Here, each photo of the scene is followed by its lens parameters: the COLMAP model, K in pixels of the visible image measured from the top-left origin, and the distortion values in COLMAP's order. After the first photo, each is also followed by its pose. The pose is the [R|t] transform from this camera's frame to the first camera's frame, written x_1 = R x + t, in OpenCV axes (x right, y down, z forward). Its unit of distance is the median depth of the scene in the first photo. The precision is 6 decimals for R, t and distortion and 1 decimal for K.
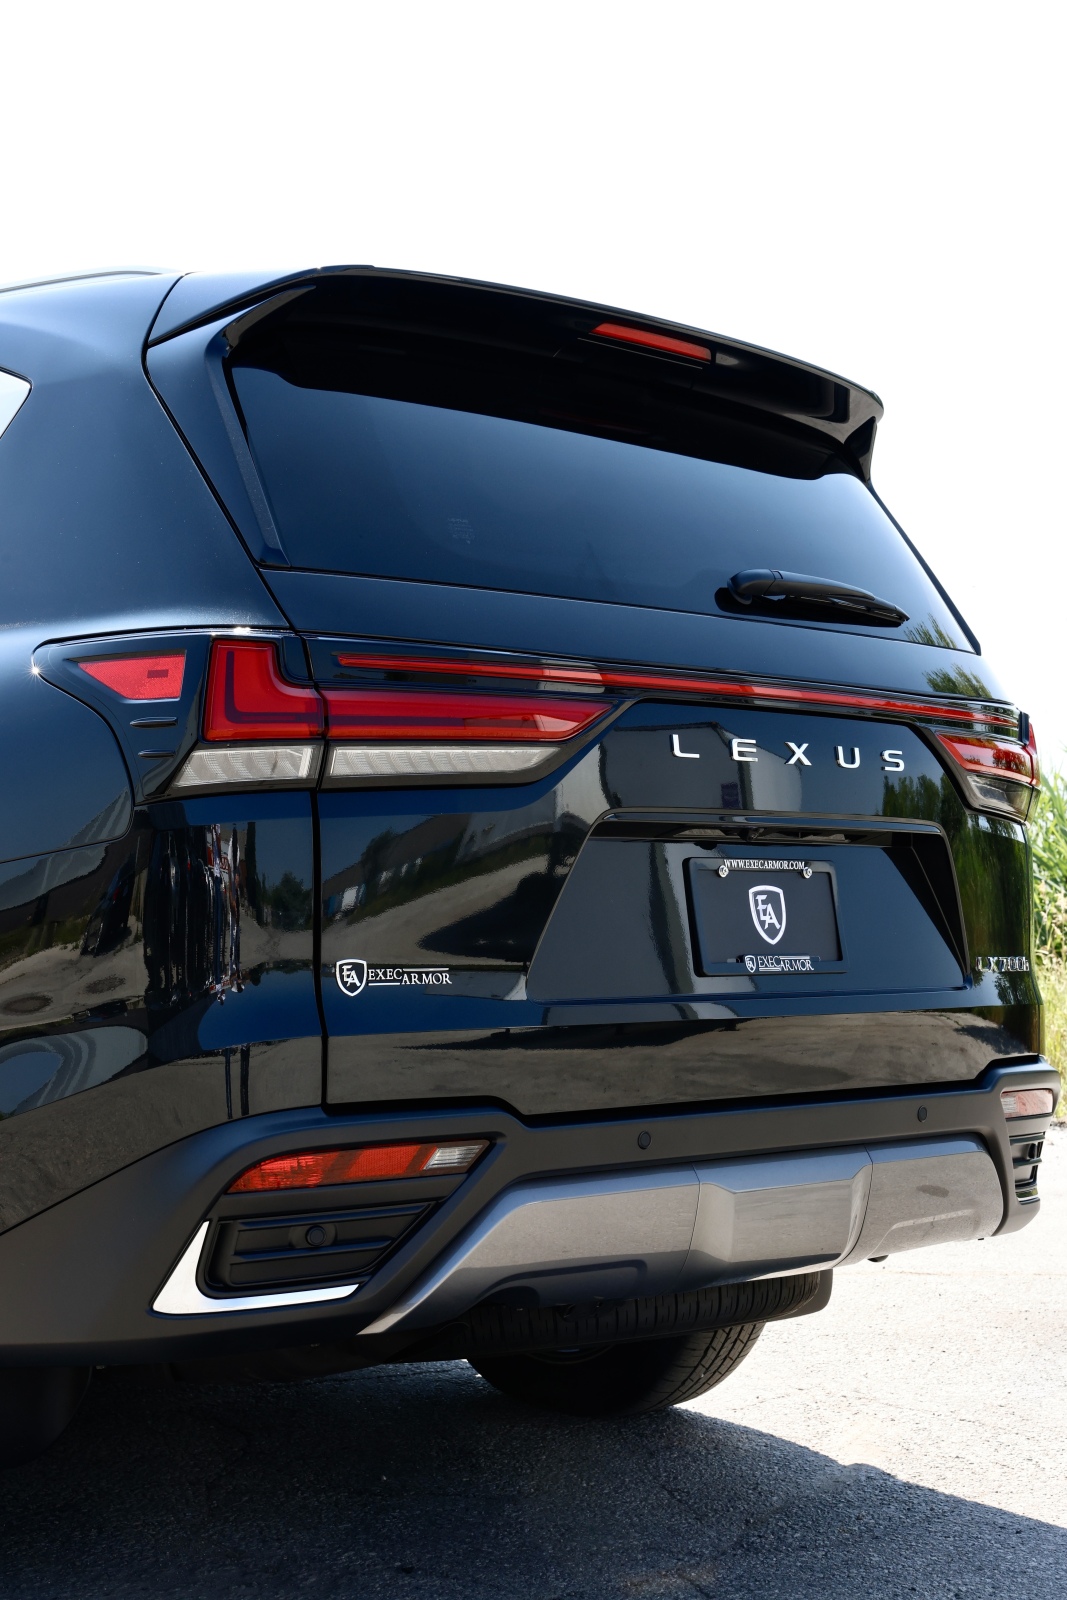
lens RADIAL K [[2437.0, 0, 537.5], [0, 2437.0, 798.5], [0, 0, 1]] dist [0.114256, 0.000000]
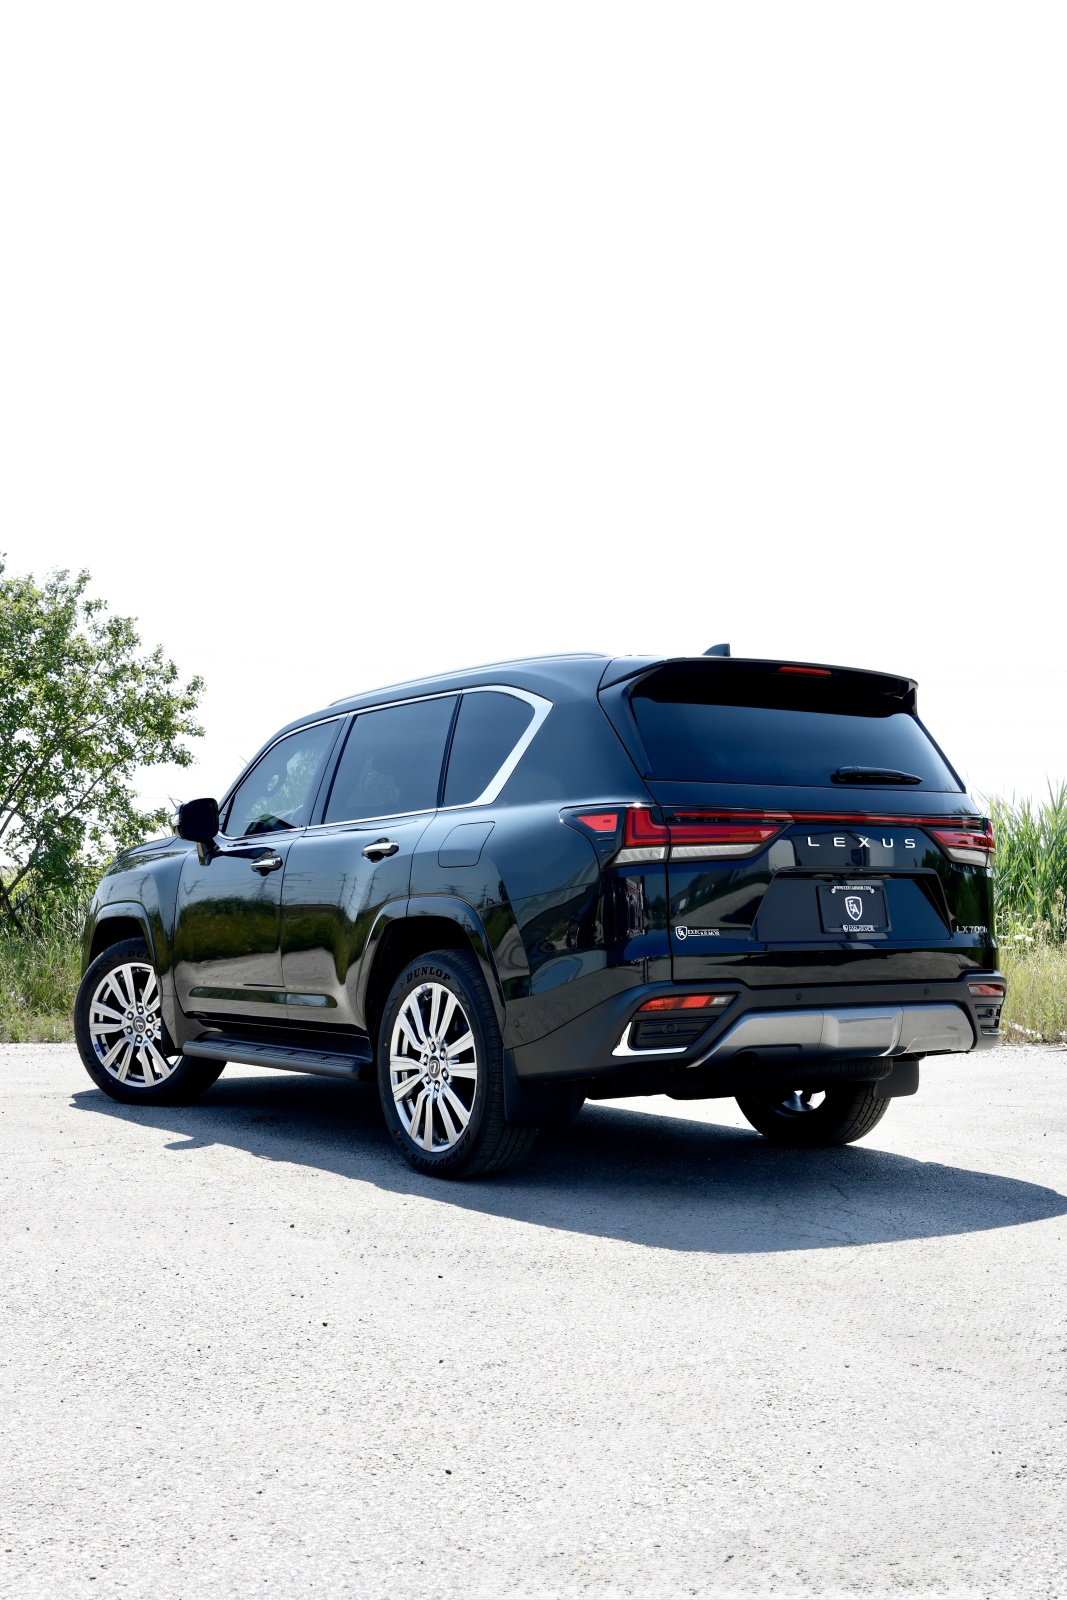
lens RADIAL K [[1906.3, 0, 524.0], [0, 1906.3, 798.0], [0, 0, 1]] dist [-0.019842, 0.000000]
pose [[0.983313, -0.027749, -0.179794, 0.121275], [0.023055, 0.999338, -0.028147, -0.017864], [0.180456, 0.023532, 0.983302, -0.988375]]
